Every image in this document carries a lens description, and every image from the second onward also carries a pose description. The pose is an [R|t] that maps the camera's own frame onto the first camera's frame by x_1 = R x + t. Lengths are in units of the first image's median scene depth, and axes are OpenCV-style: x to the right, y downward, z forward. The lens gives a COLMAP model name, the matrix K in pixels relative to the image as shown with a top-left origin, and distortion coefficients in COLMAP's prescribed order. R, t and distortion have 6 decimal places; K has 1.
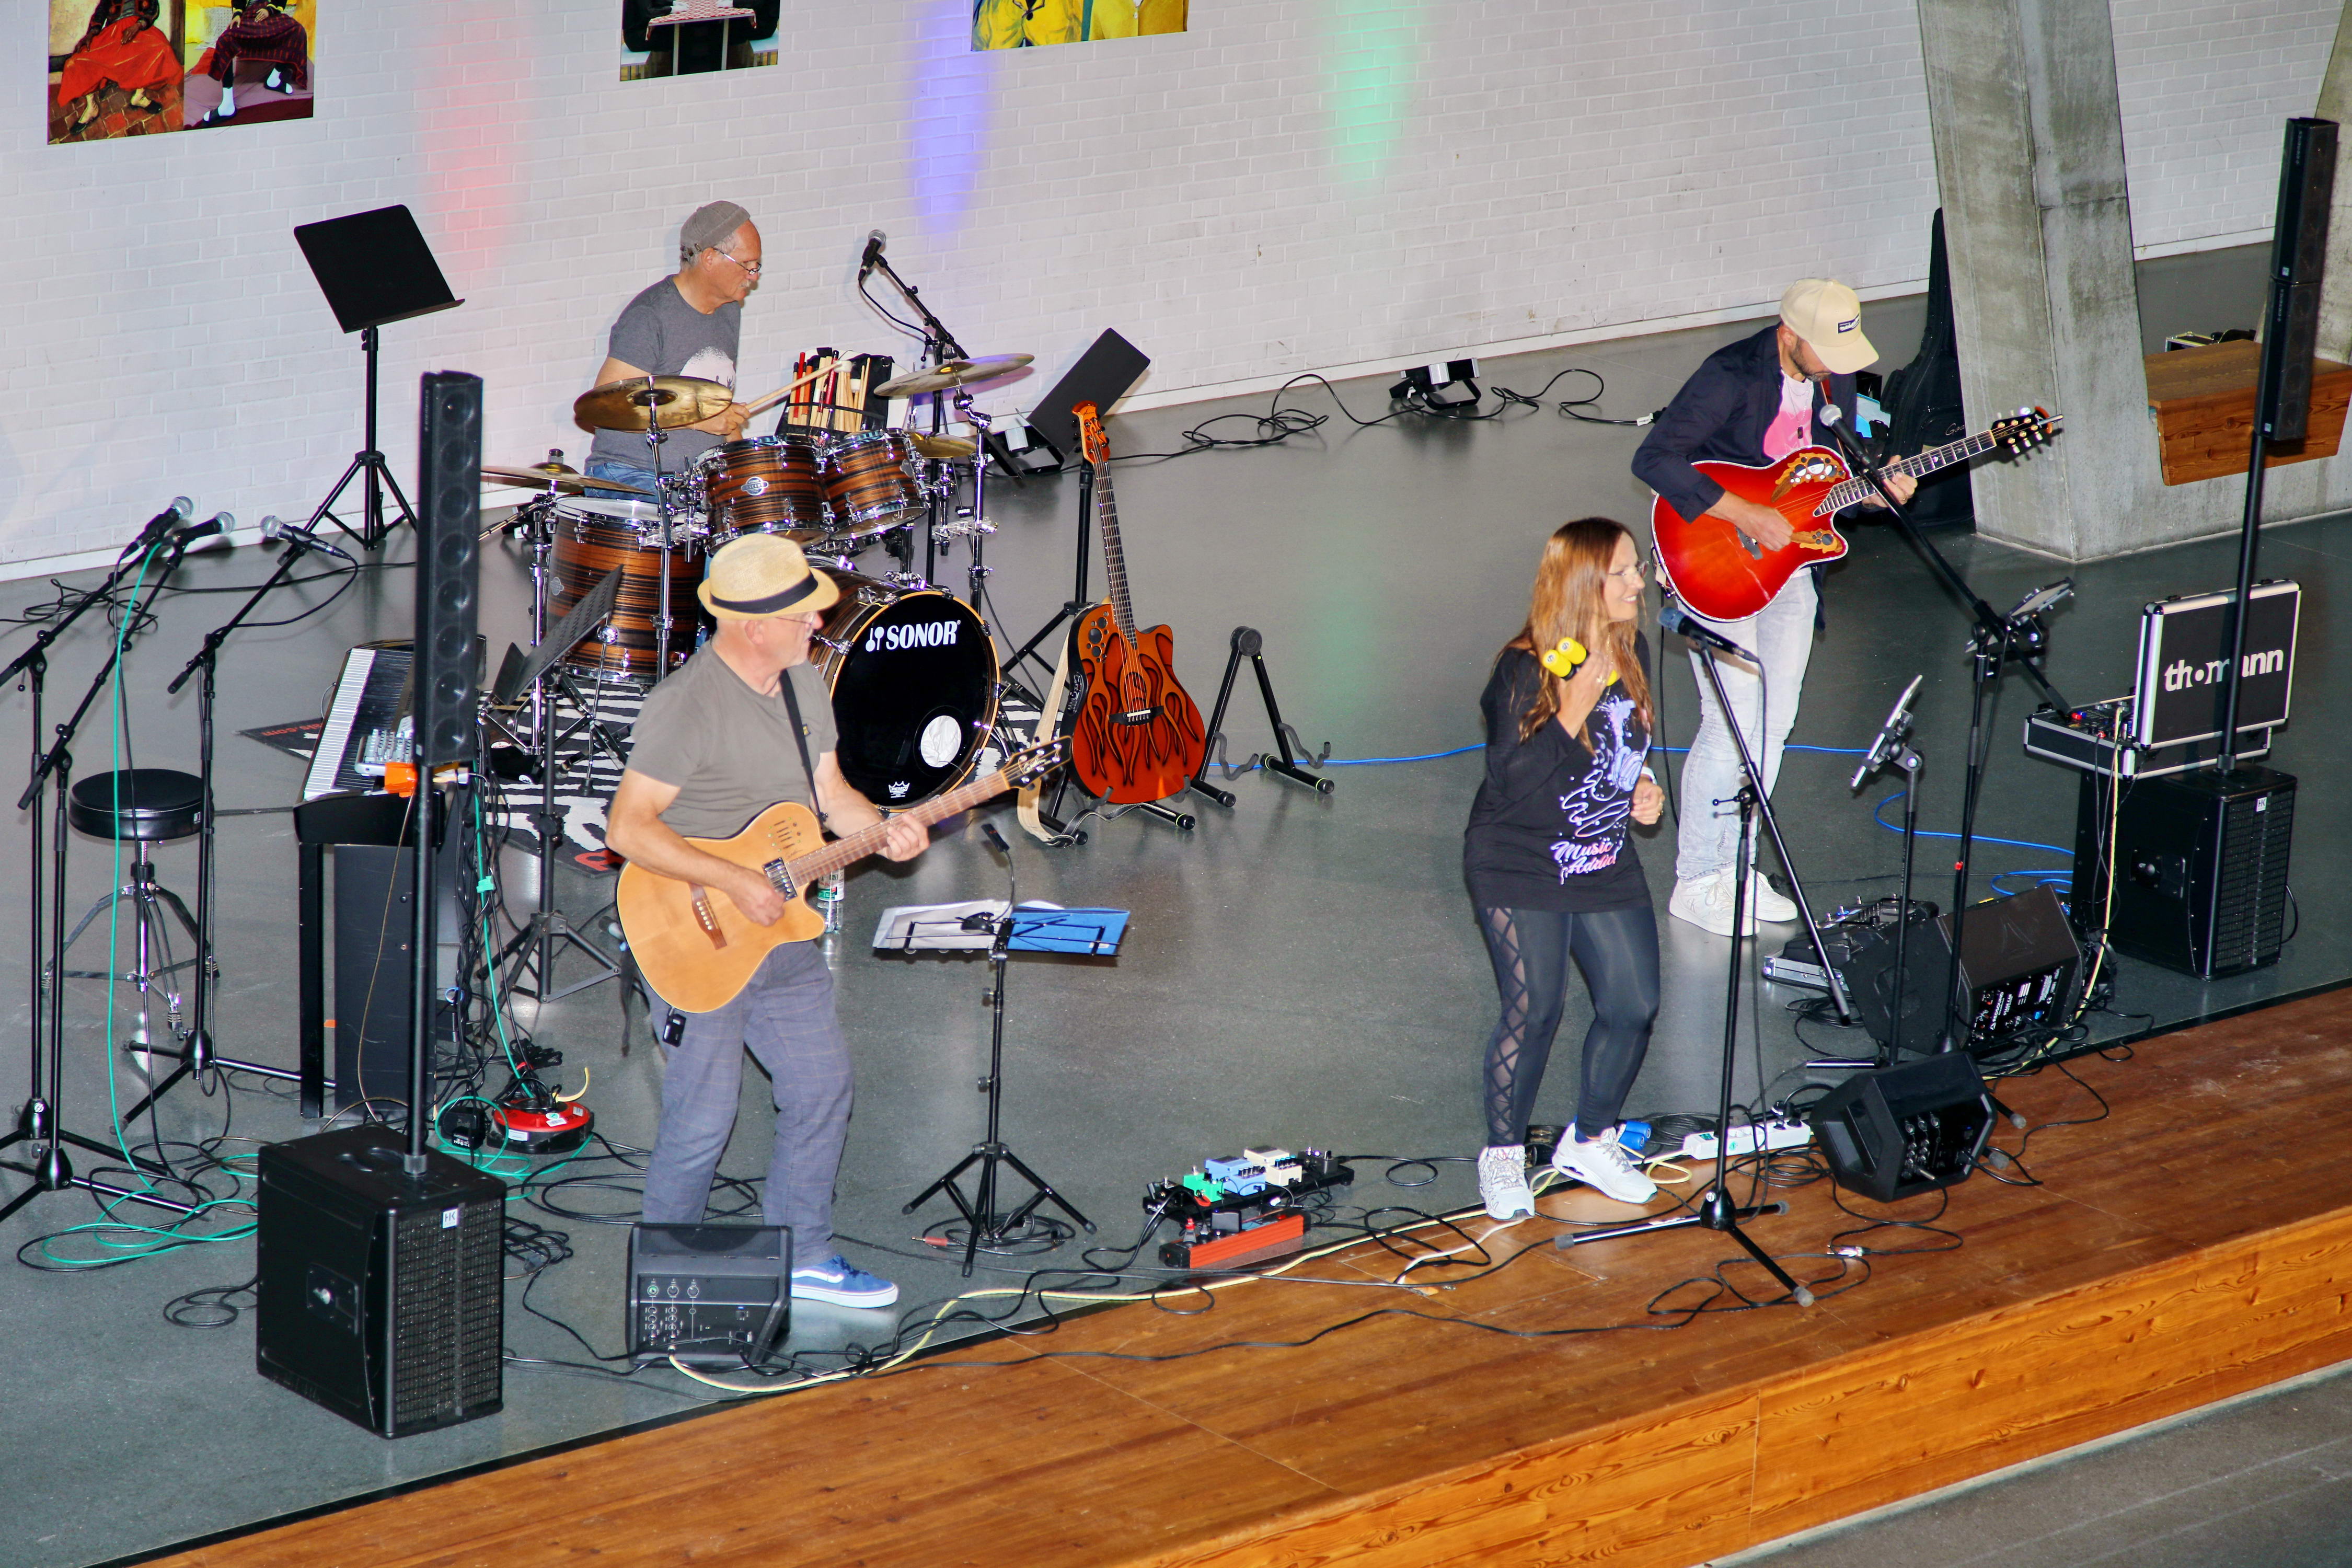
lens RADIAL K [[6772.8, 0, 1172.6], [0, 6772.8, 777.3], [0, 0, 1]] dist [0.022217, 0.000000]
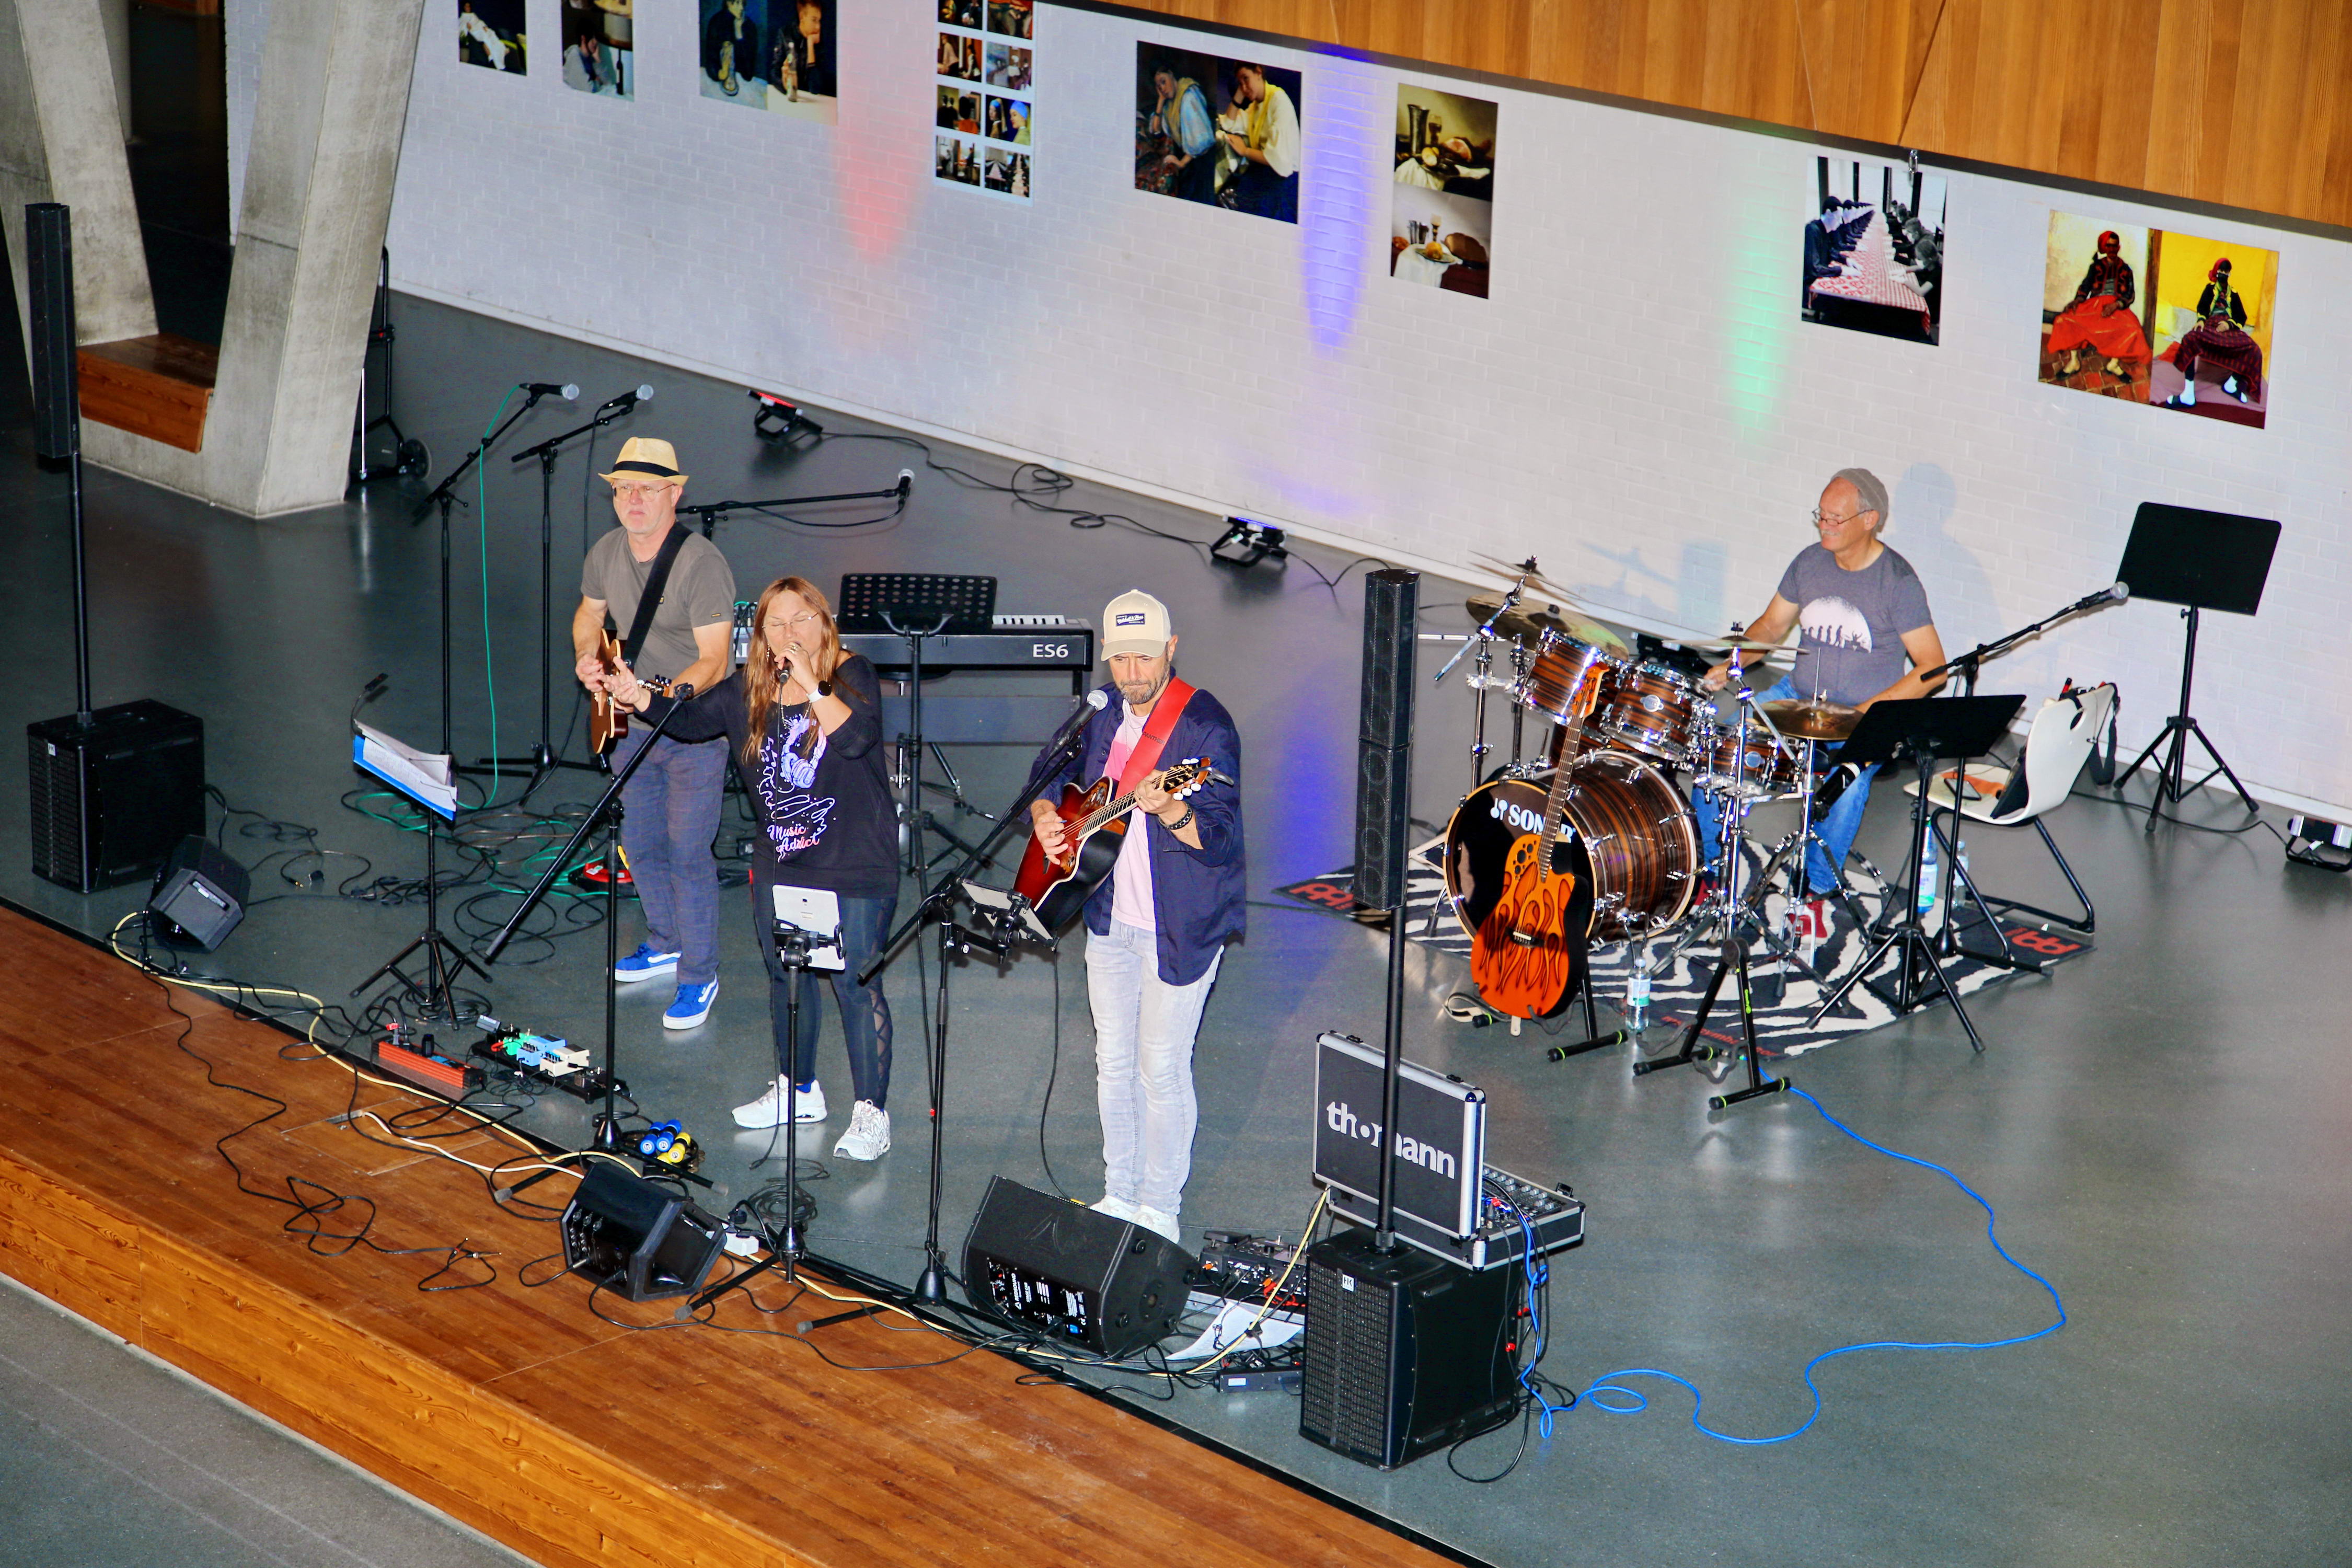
lens RADIAL K [[4923.3, 0, 1138.1], [0, 4923.3, 802.4], [0, 0, 1]] dist [0.015795, 0.000000]
pose [[0.070824, 0.263679, -0.962007, 0.686292], [-0.299635, 0.925512, 0.231617, -0.178269], [0.951421, 0.271847, 0.144557, 0.733817]]
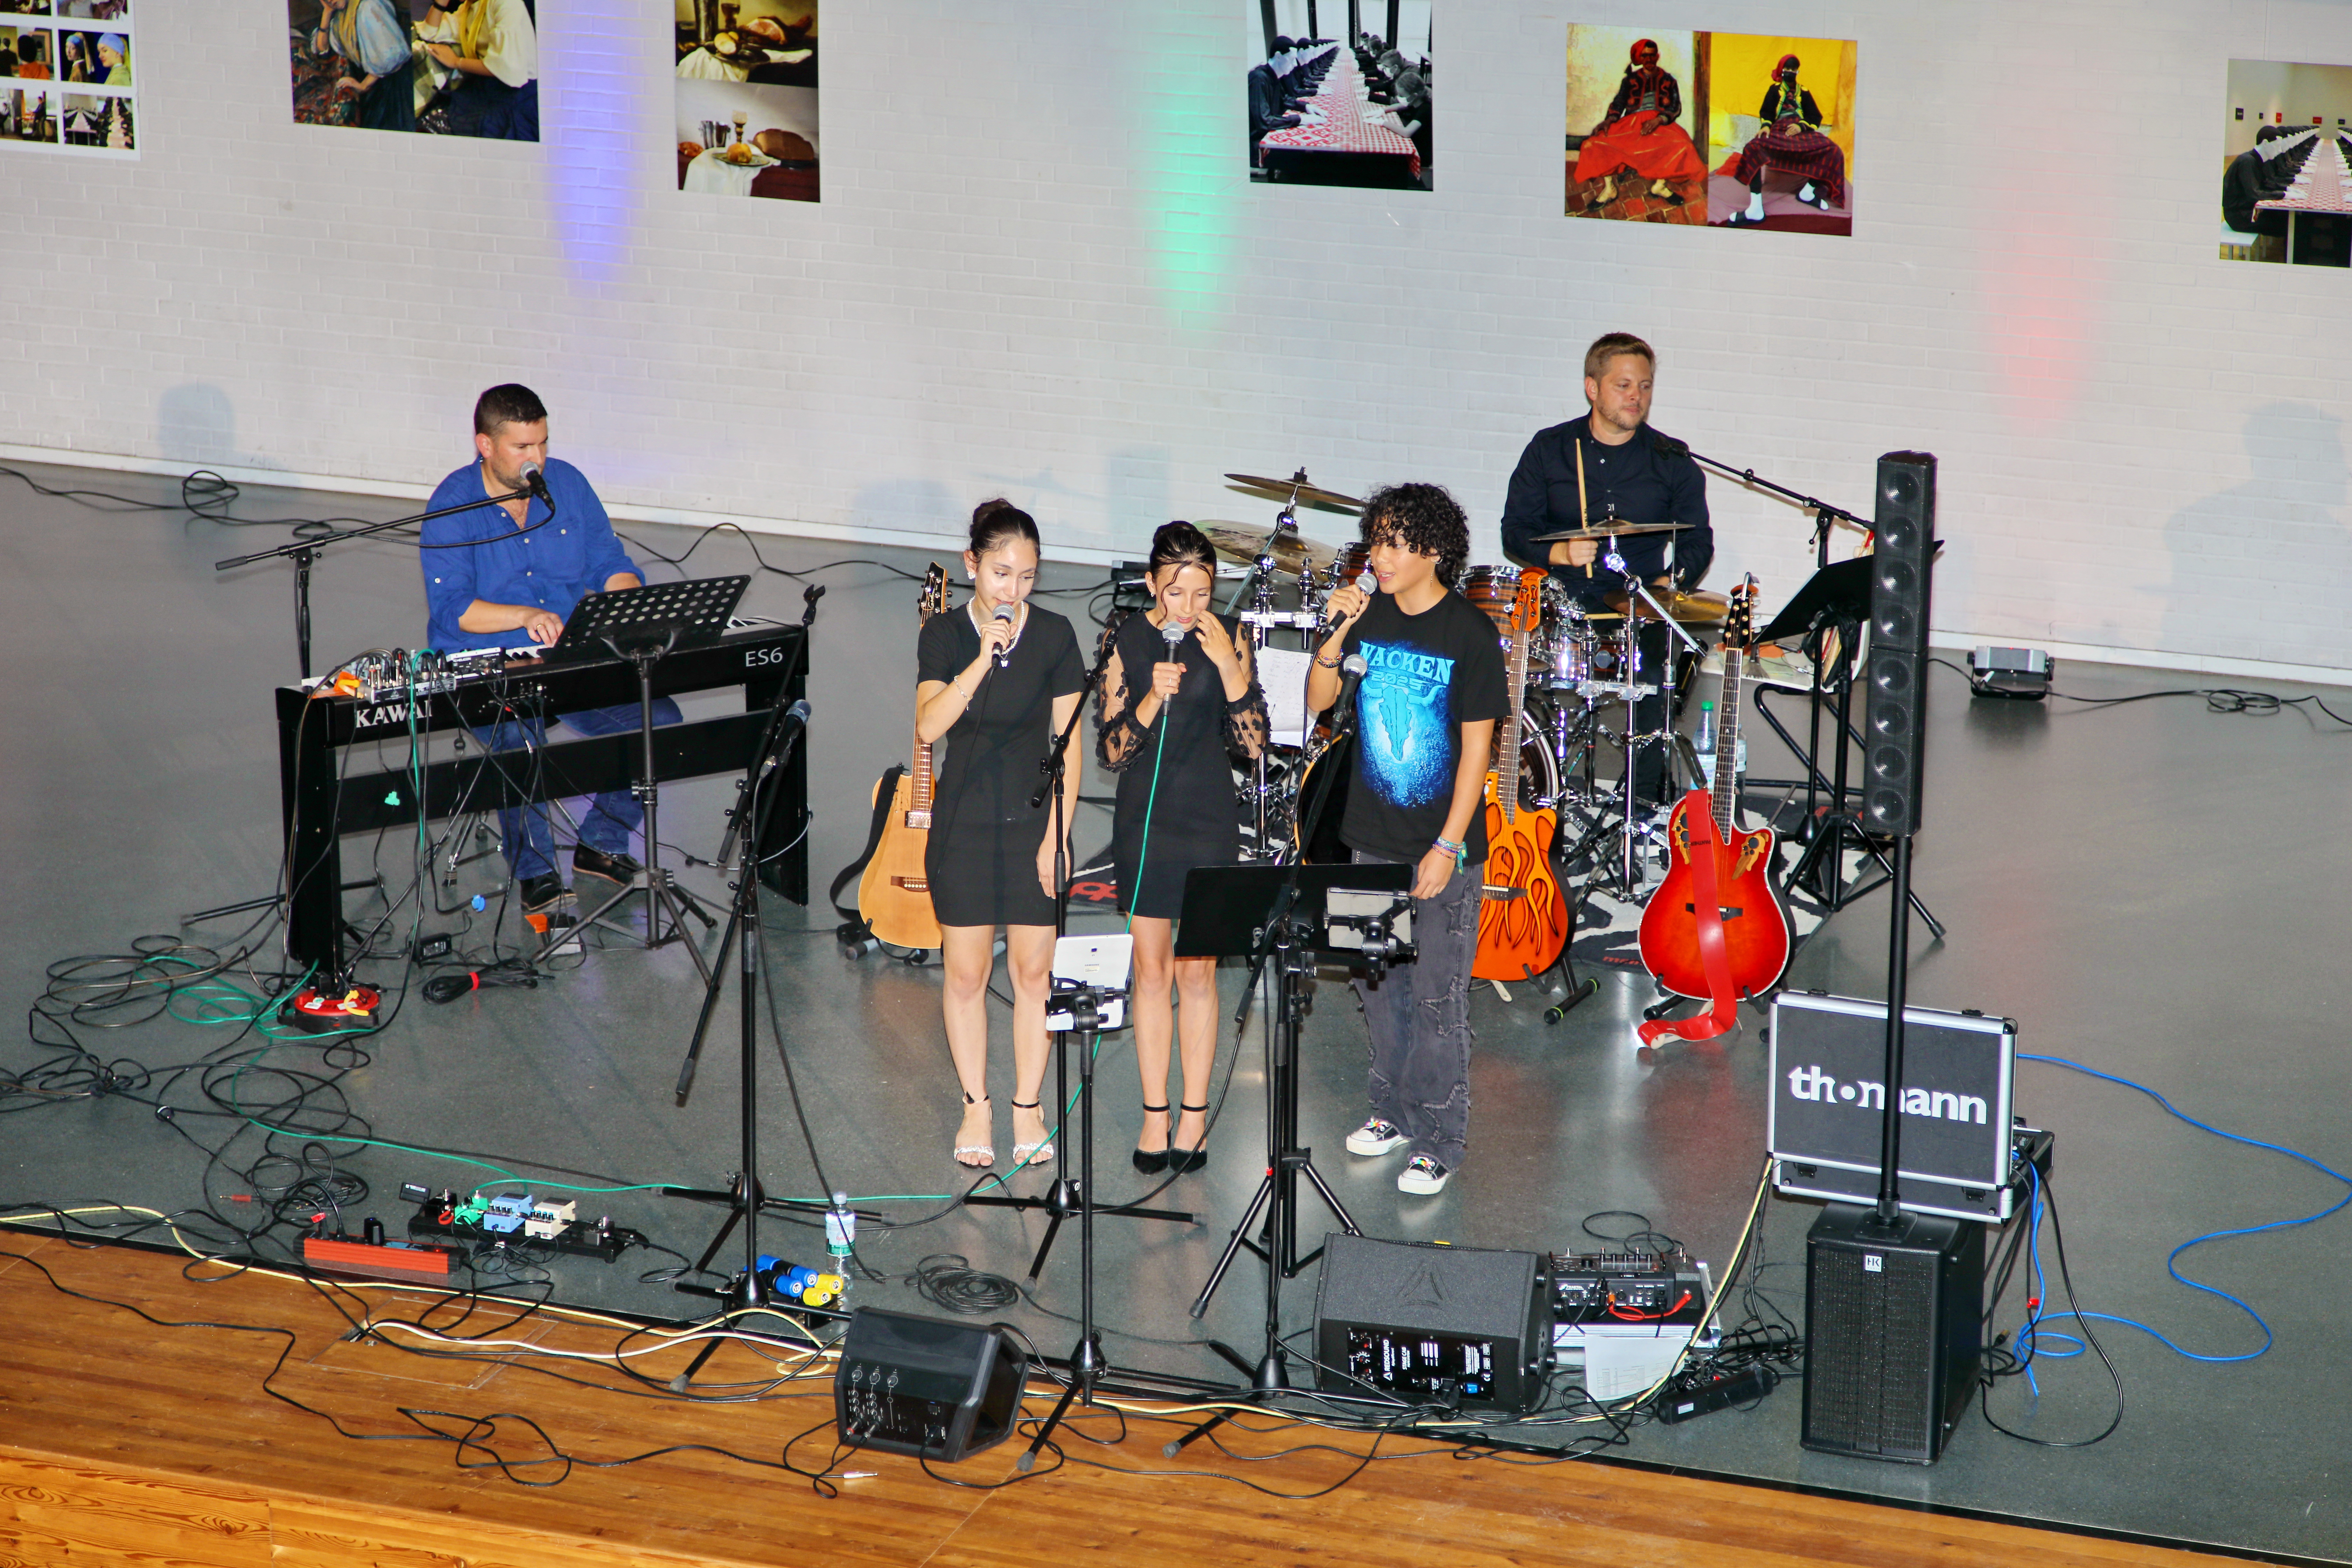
lens RADIAL K [[5889.6, 0, 1149.6], [0, 5889.6, 782.1], [0, 0, 1]] dist [0.035196, 0.000000]
pose [[0.480924, 0.216447, -0.849625, 0.619559], [-0.221663, 0.967584, 0.121026, -0.104279], [0.848279, 0.130126, 0.513313, 0.466824]]
